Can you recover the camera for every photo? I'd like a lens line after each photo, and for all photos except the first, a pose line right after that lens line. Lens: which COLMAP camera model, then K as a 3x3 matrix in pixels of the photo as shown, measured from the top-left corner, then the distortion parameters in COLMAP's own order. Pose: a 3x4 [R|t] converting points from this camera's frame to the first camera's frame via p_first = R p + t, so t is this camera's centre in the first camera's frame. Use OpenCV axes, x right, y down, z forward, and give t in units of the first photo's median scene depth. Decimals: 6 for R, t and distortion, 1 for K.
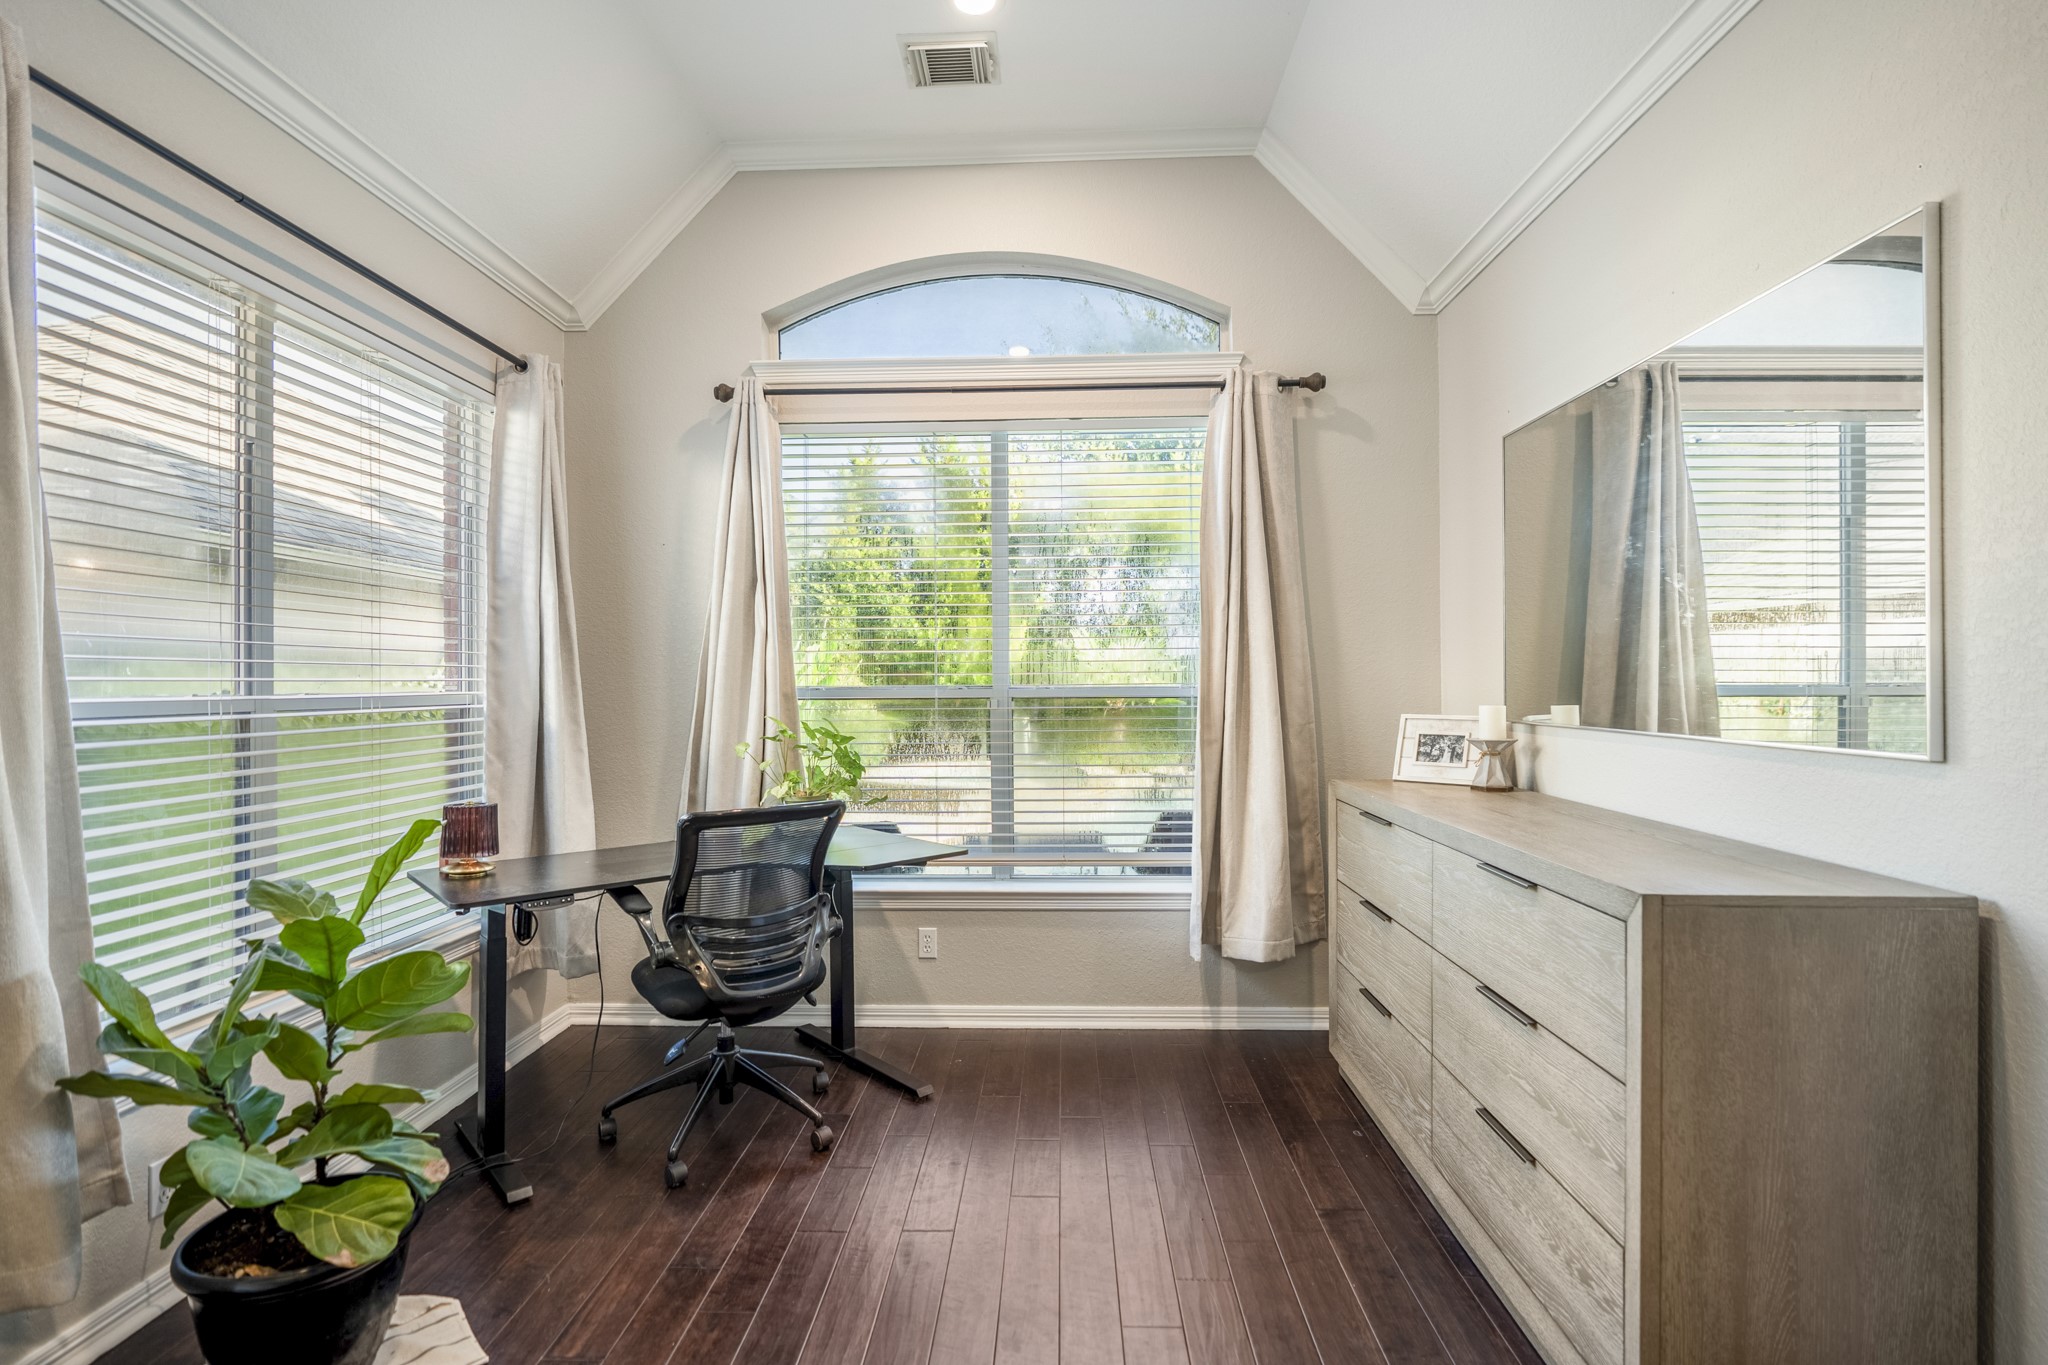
lens RADIAL K [[941.9, 0, 1024.0], [0, 941.9, 682.5], [0, 0, 1]] dist [-0.000051, -0.000166]
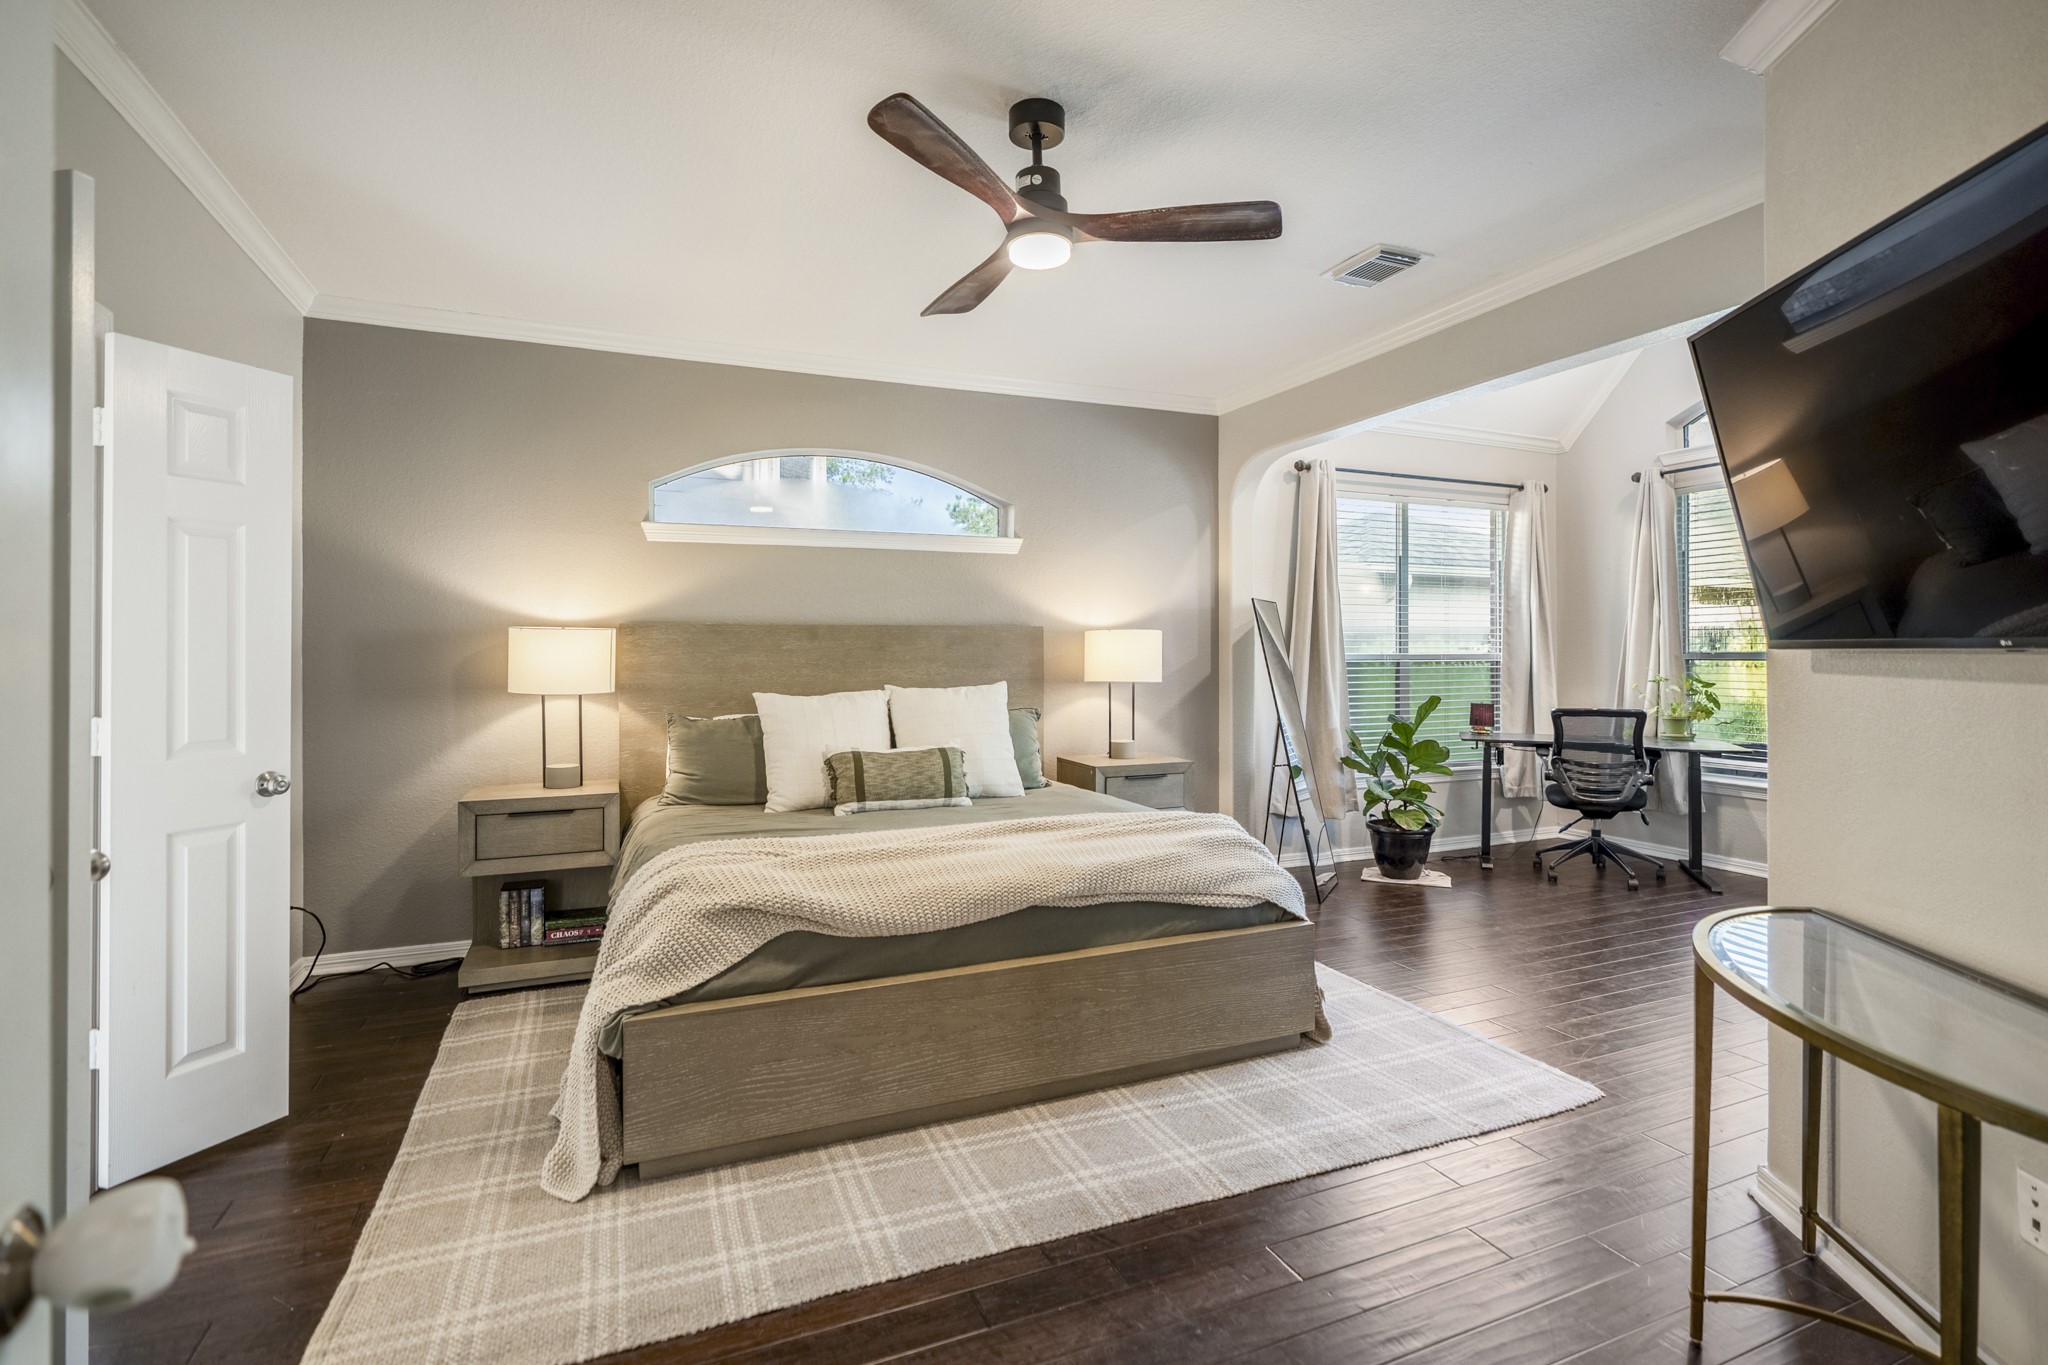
lens RADIAL K [[959.3, 0, 1035.0], [0, 959.3, 654.7], [0, 0, 1]] dist [-0.001365, -0.000686]
pose [[0.412862, 0.004820, -0.910781, 1.074248], [-0.000819, 0.999988, 0.004921, 0.004877], [0.910793, -0.001285, 0.412860, -0.929288]]
